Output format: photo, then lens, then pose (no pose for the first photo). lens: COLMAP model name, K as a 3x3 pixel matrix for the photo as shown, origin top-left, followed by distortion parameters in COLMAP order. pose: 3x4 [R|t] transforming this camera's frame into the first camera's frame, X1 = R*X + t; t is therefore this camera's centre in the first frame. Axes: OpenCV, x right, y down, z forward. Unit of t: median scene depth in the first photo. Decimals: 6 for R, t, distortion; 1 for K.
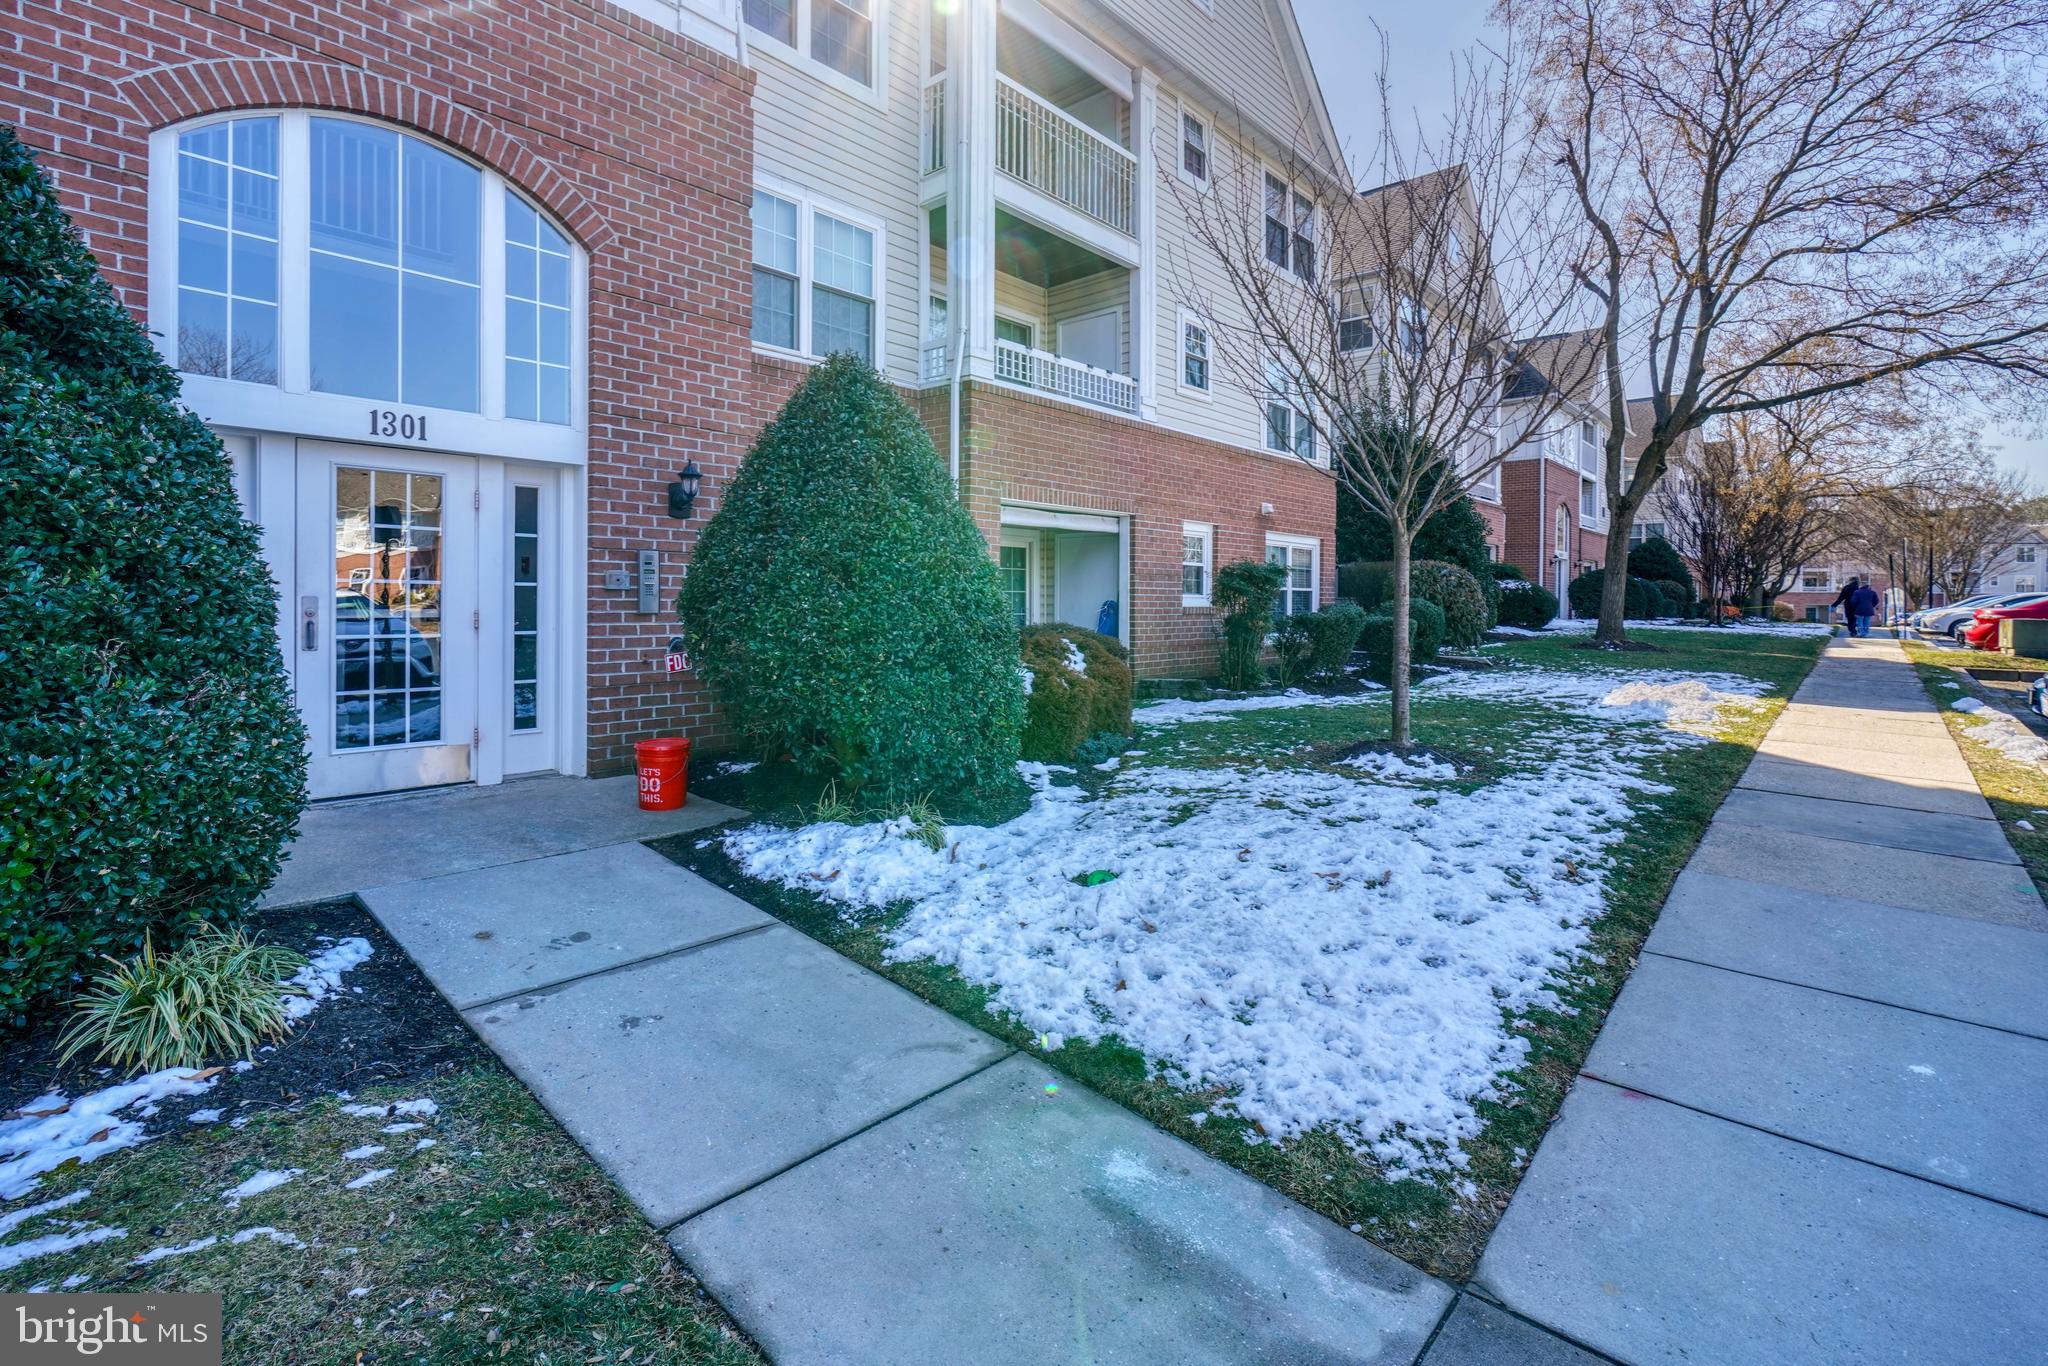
lens RADIAL K [[929.6, 0, 983.8], [0, 929.6, 630.0], [0, 0, 1]] dist [-0.024546, 0.007735]
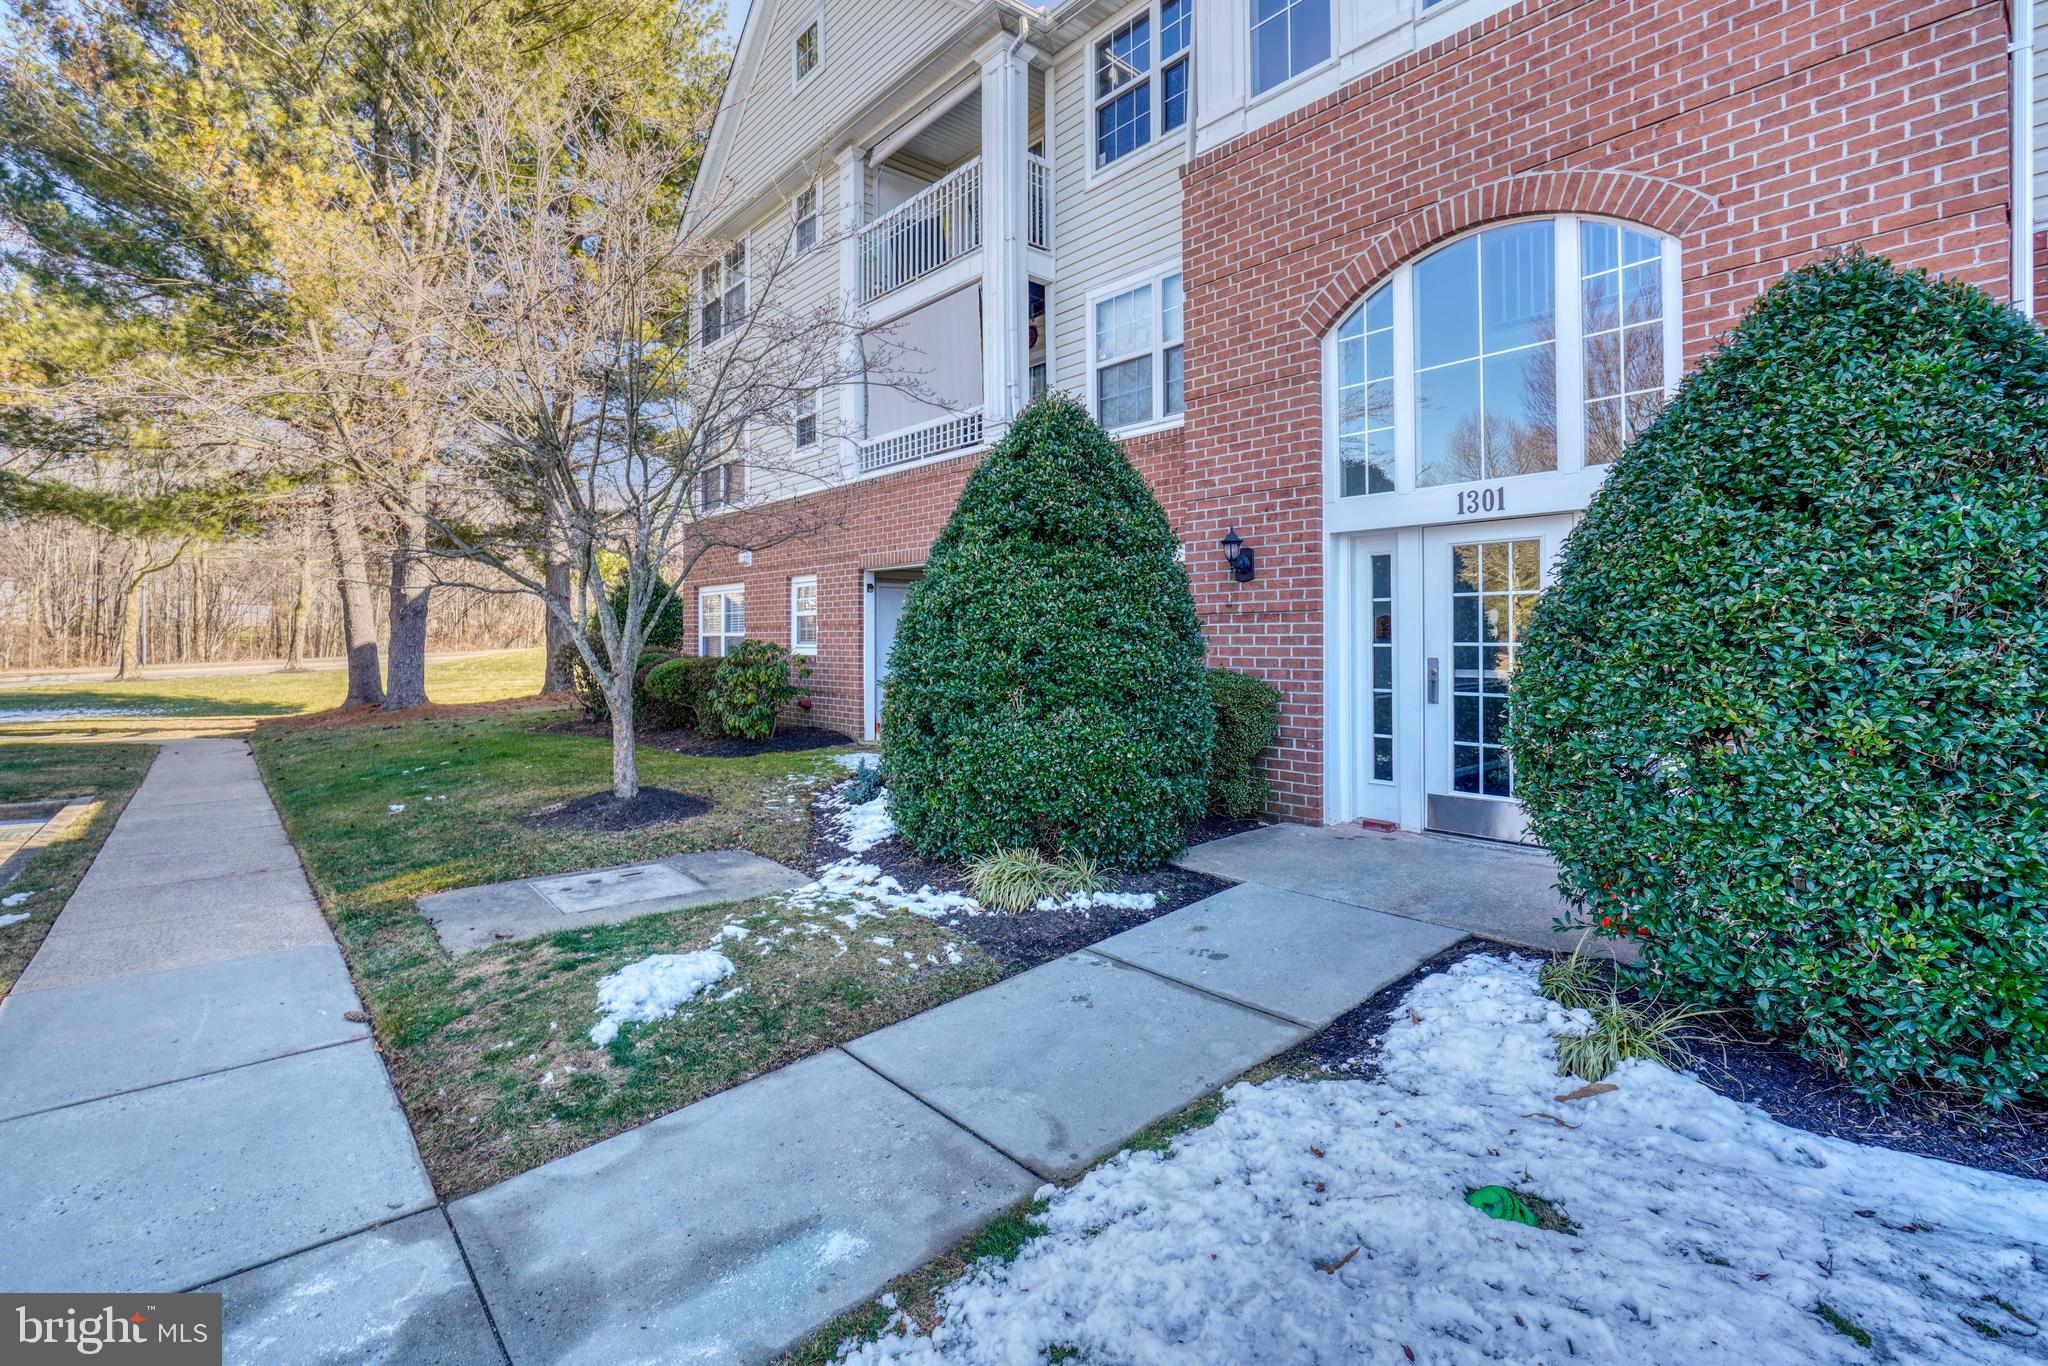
lens RADIAL K [[916.5, 0, 997.9], [0, 916.5, 657.0], [0, 0, 1]] dist [-0.019586, 0.007917]
pose [[-0.100907, 0.007683, -0.994866, 0.532682], [-0.025887, 0.999611, 0.010345, -0.037863], [0.994559, 0.026798, -0.100668, 0.592437]]
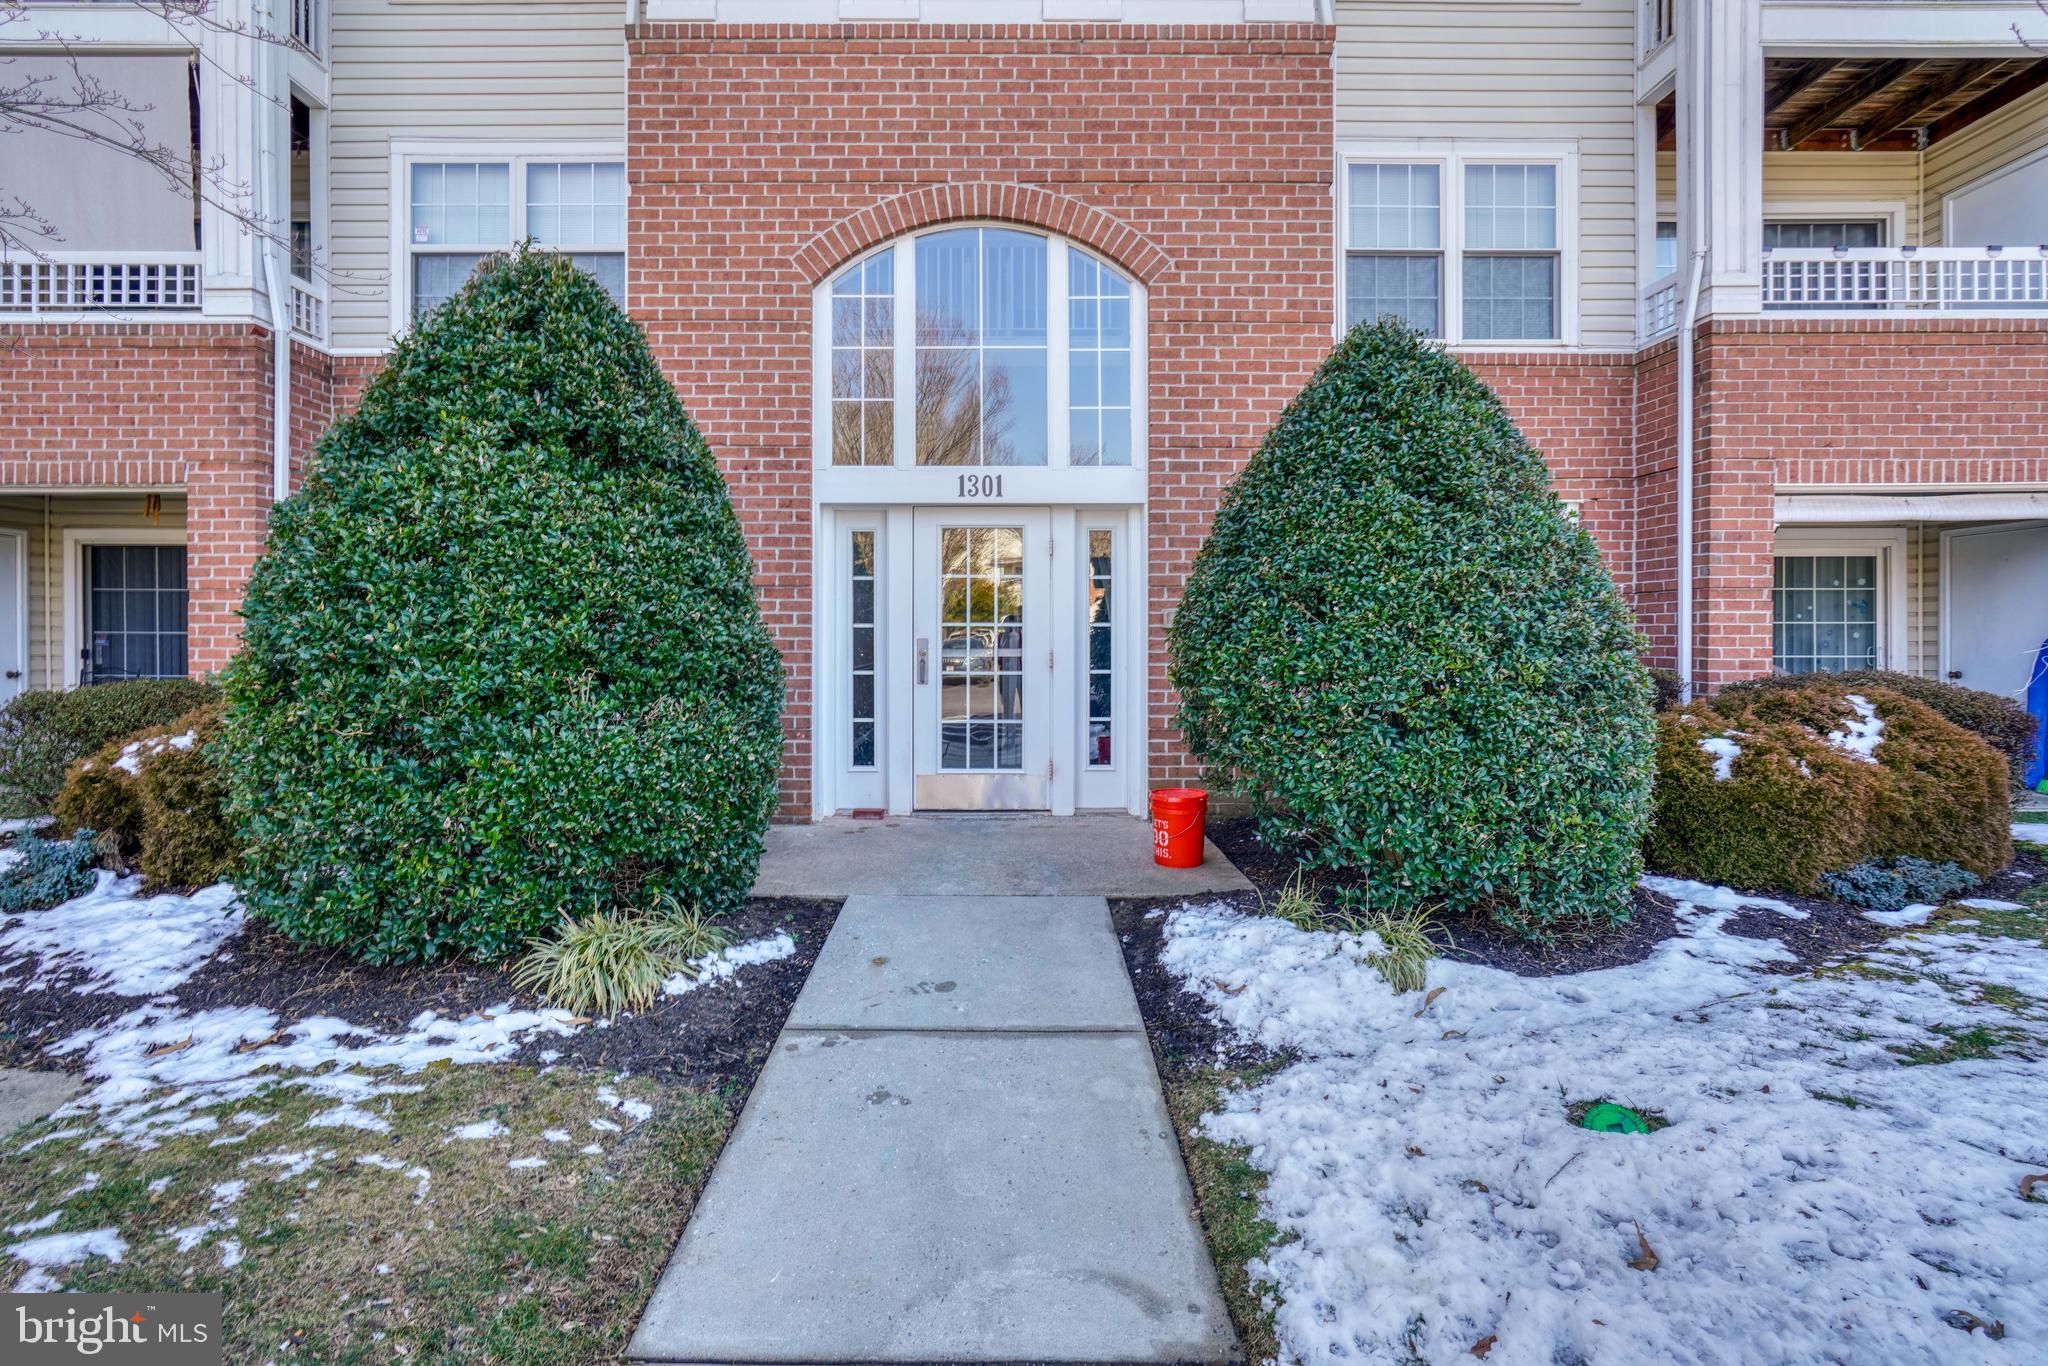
lens RADIAL K [[916.5, 0, 997.9], [0, 916.5, 657.0], [0, 0, 1]] dist [-0.019586, 0.007917]
pose [[0.687986, 0.003435, -0.725716, 0.209035], [-0.015782, 0.999823, -0.010228, -0.001751], [0.725552, 0.018490, 0.687919, 0.269278]]
